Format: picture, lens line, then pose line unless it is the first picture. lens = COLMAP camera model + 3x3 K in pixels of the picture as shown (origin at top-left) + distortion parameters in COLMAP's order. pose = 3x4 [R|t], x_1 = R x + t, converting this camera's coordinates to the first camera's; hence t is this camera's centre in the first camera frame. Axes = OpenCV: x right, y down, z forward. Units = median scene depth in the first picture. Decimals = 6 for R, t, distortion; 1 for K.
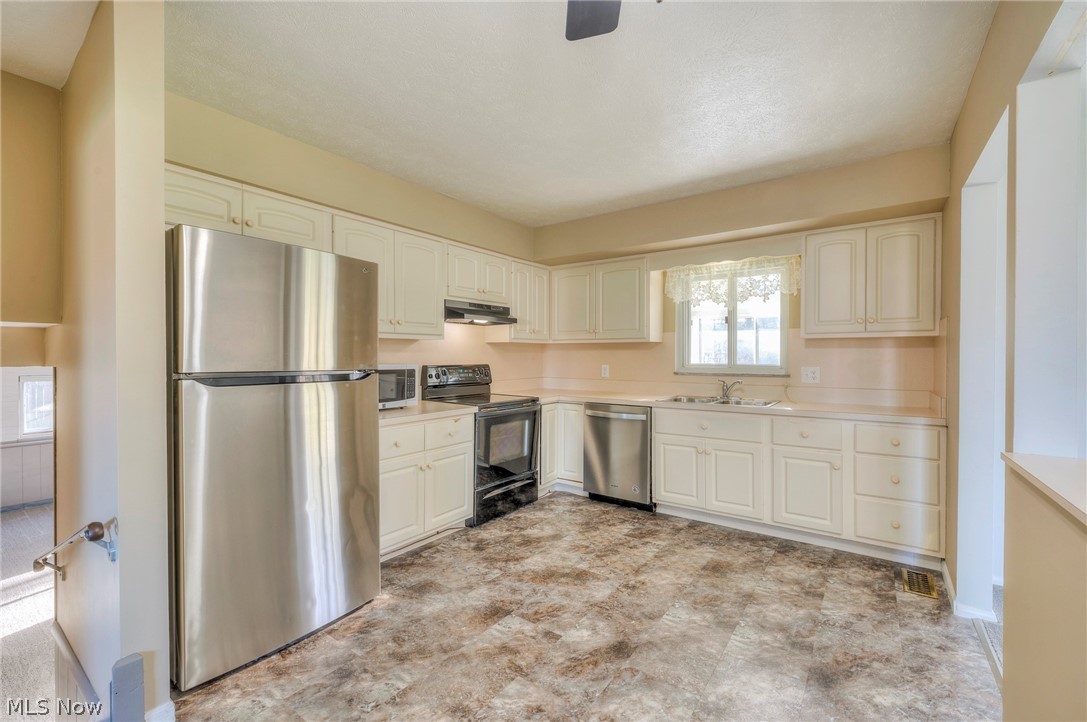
lens RADIAL K [[449.5, 0, 541.2], [0, 449.5, 360.5], [0, 0, 1]] dist [-0.003678, -0.000371]
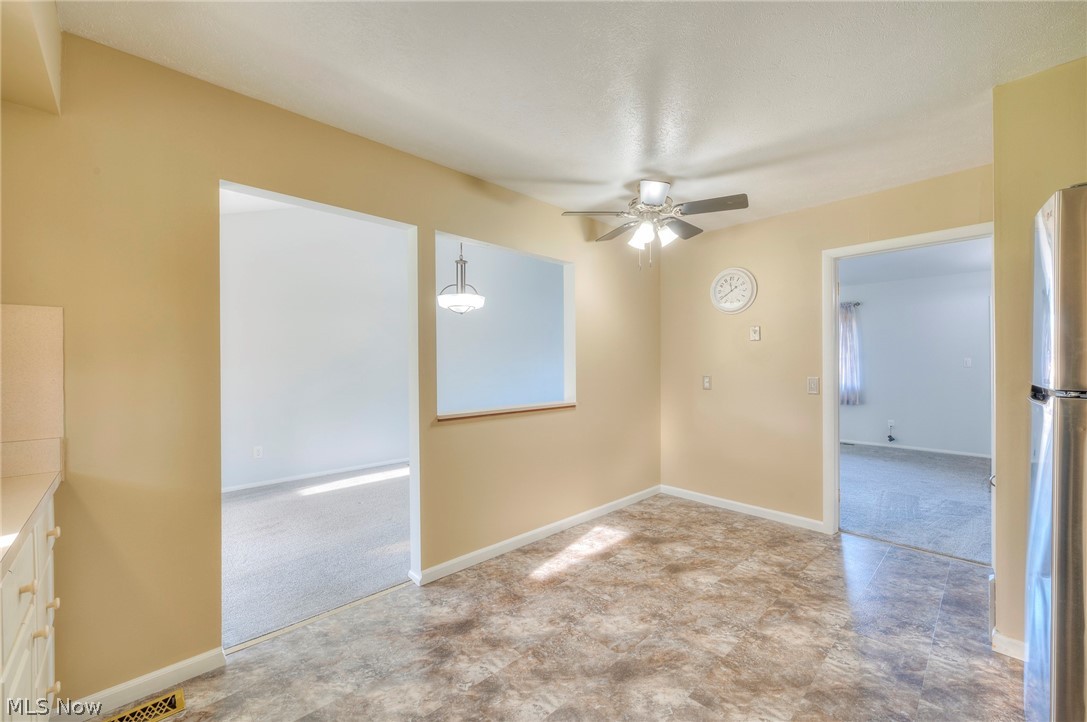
lens RADIAL K [[434.4, 0, 547.3], [0, 434.4, 364.3], [0, 0, 1]] dist [0.001551, -0.000197]
pose [[-0.986454, 0.006015, 0.163926, 0.169988], [0.007168, 0.999954, 0.006445, -0.019756], [-0.163879, 0.007533, -0.986452, 1.831454]]
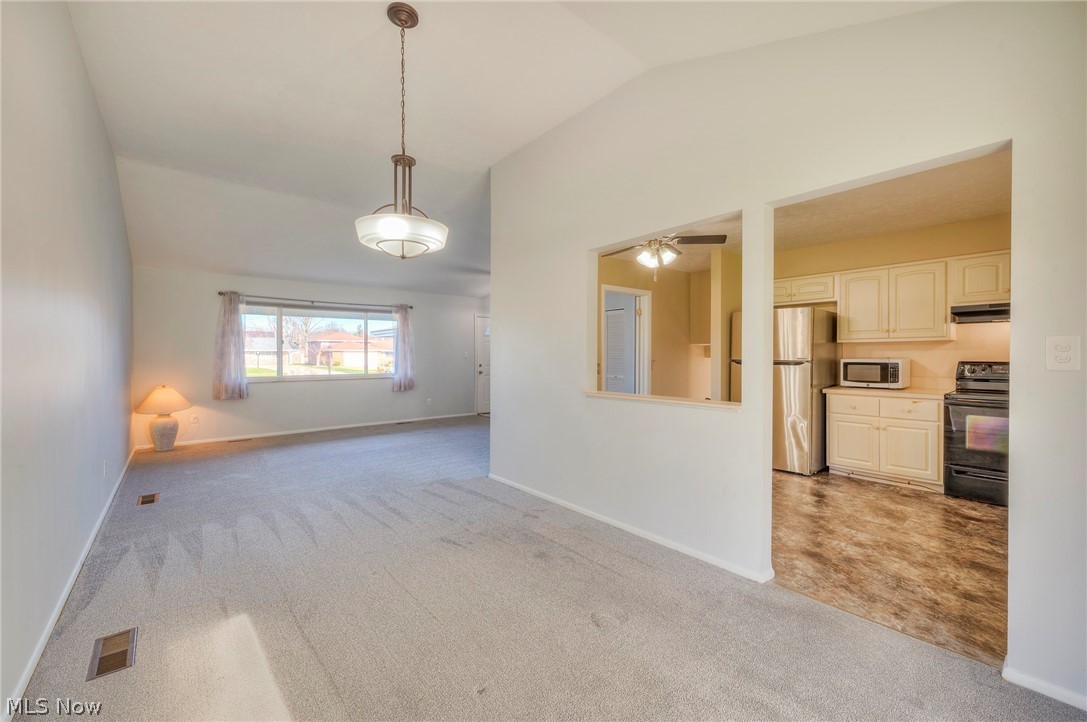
lens RADIAL K [[434.4, 0, 544.7], [0, 434.4, 358.1], [0, 0, 1]] dist [0.001551, -0.000197]
pose [[-0.241470, 0.009651, -0.970360, 2.029462], [-0.003063, 0.999938, 0.010707, -0.010423], [0.970404, 0.005558, -0.241425, 0.376062]]
